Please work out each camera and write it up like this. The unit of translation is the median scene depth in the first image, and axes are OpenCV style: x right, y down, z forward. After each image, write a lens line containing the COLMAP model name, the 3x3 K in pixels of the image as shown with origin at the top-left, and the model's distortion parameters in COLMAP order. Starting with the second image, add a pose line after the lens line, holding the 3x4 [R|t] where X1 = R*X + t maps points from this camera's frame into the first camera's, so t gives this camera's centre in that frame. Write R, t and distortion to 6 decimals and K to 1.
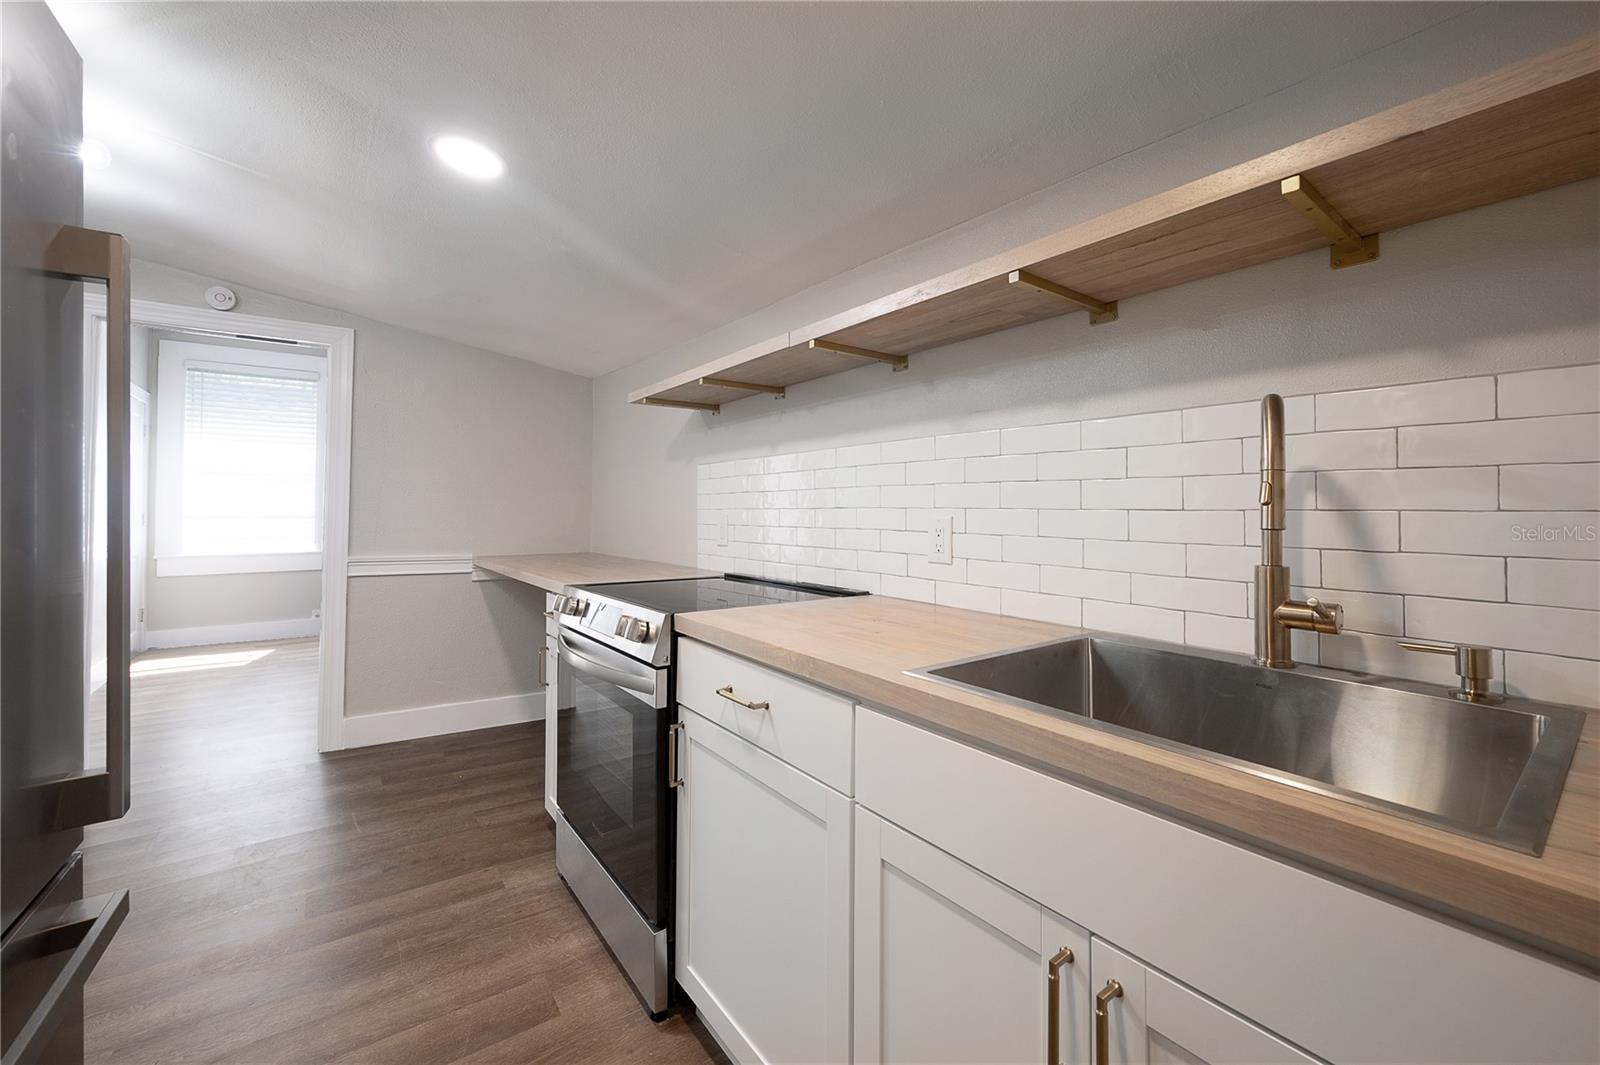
lens RADIAL K [[643.6, 0, 807.7], [0, 643.6, 501.1], [0, 0, 1]] dist [0.000381, -0.000058]
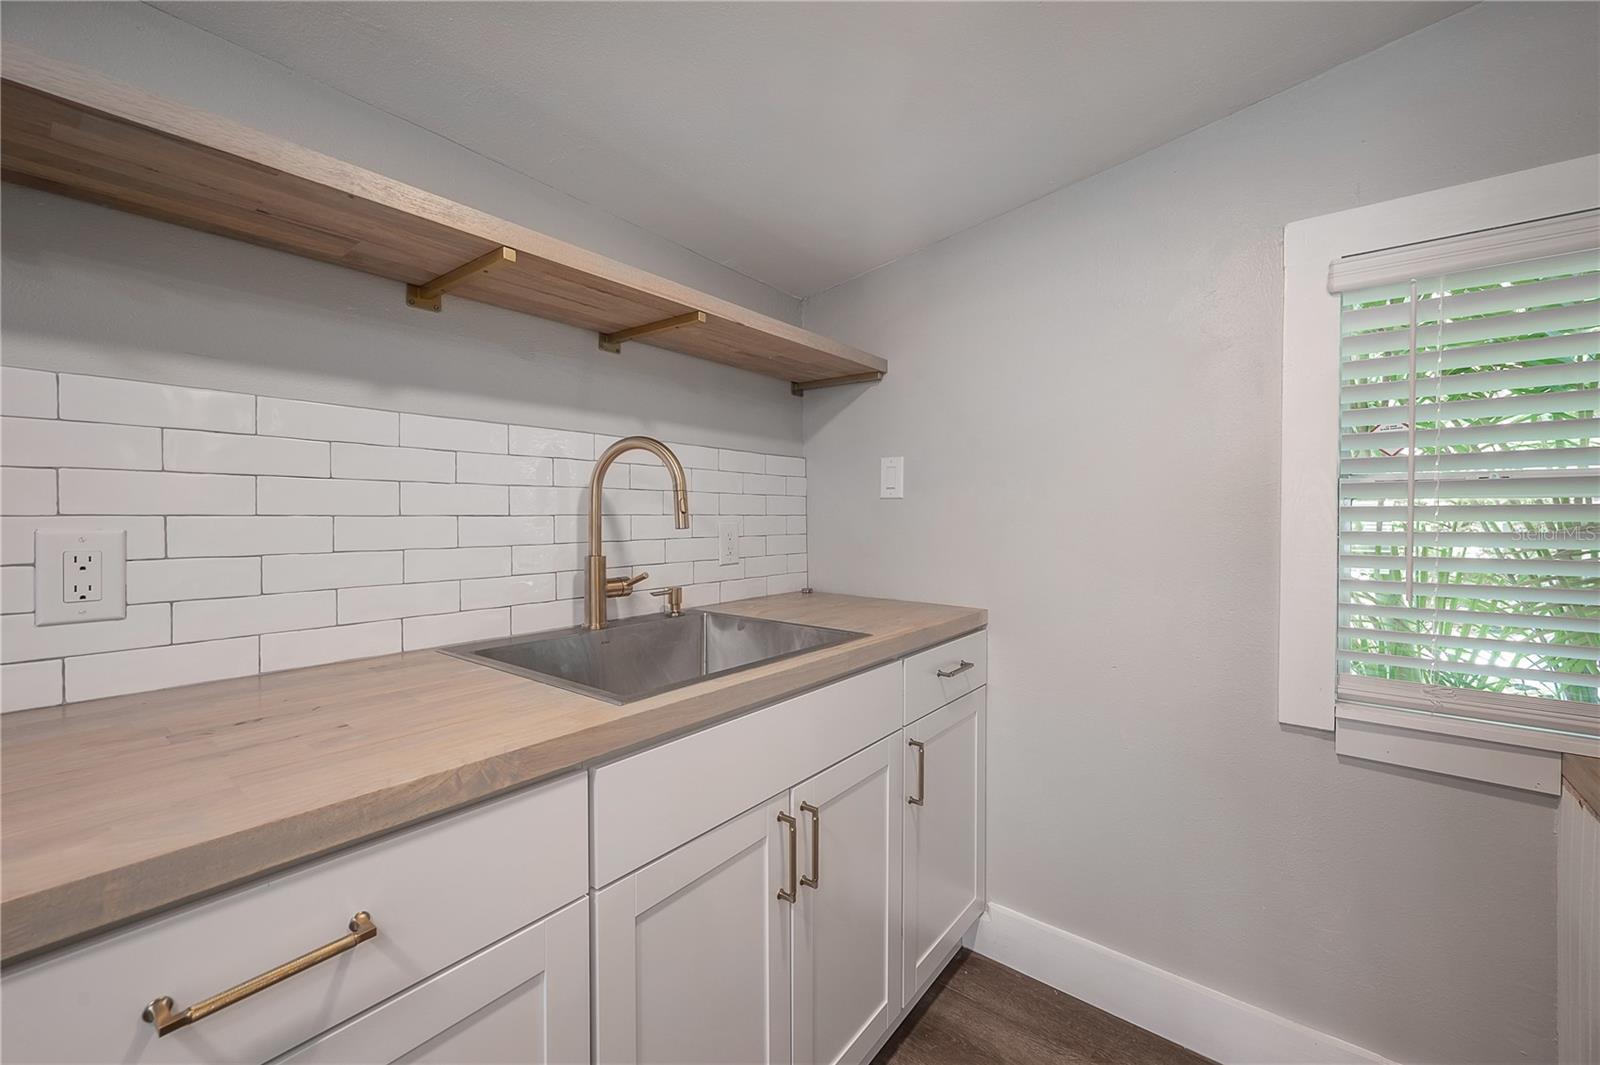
lens RADIAL K [[641.7, 0, 807.6], [0, 641.7, 518.6], [0, 0, 1]] dist [0.000505, -0.000163]
pose [[-0.256582, -0.016245, 0.966386, -0.521023], [-0.016202, 0.999791, 0.012505, -0.002705], [-0.966387, -0.012449, -0.256792, 0.668938]]
